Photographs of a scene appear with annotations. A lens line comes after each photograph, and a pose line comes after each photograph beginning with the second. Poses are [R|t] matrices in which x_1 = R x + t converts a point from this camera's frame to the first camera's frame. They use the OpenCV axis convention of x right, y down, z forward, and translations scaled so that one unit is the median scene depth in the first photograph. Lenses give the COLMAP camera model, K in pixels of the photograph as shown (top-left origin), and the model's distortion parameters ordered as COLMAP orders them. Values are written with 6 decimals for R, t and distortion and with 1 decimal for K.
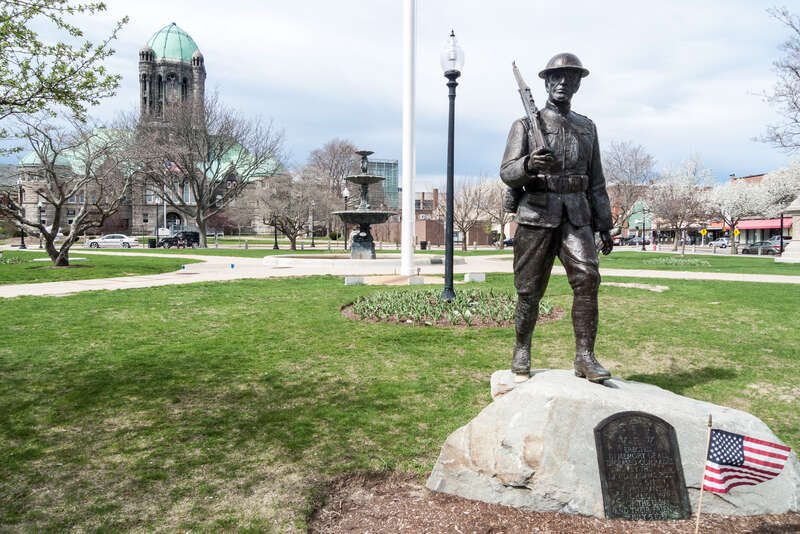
lens RADIAL K [[552.0, 0, 400.6], [0, 552.0, 264.7], [0, 0, 1]] dist [-0.039918, 0.002191]
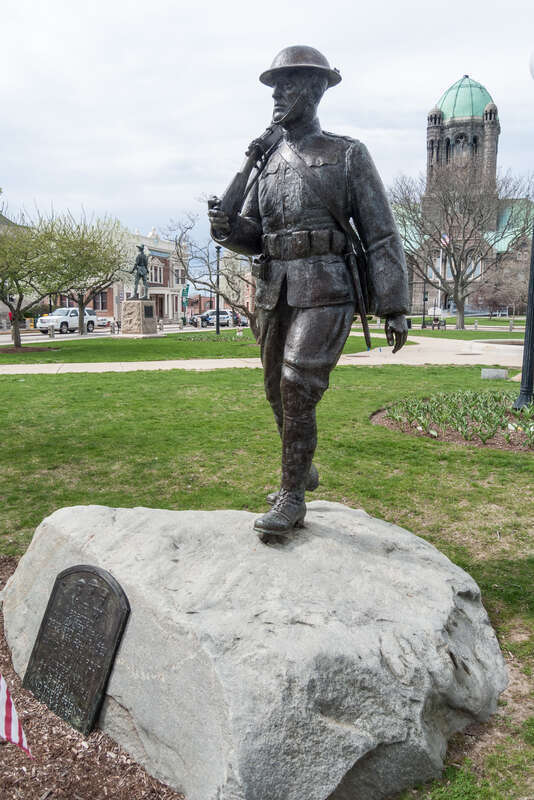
lens RADIAL K [[610.9, 0, 267.1], [0, 610.9, 400.1], [0, 0, 1]] dist [-0.031480, -0.005618]
pose [[0.753930, 0.091905, -0.650494, 0.758054], [-0.035747, 0.994438, 0.099068, -0.028419], [0.655981, -0.051437, 0.753023, 0.381892]]
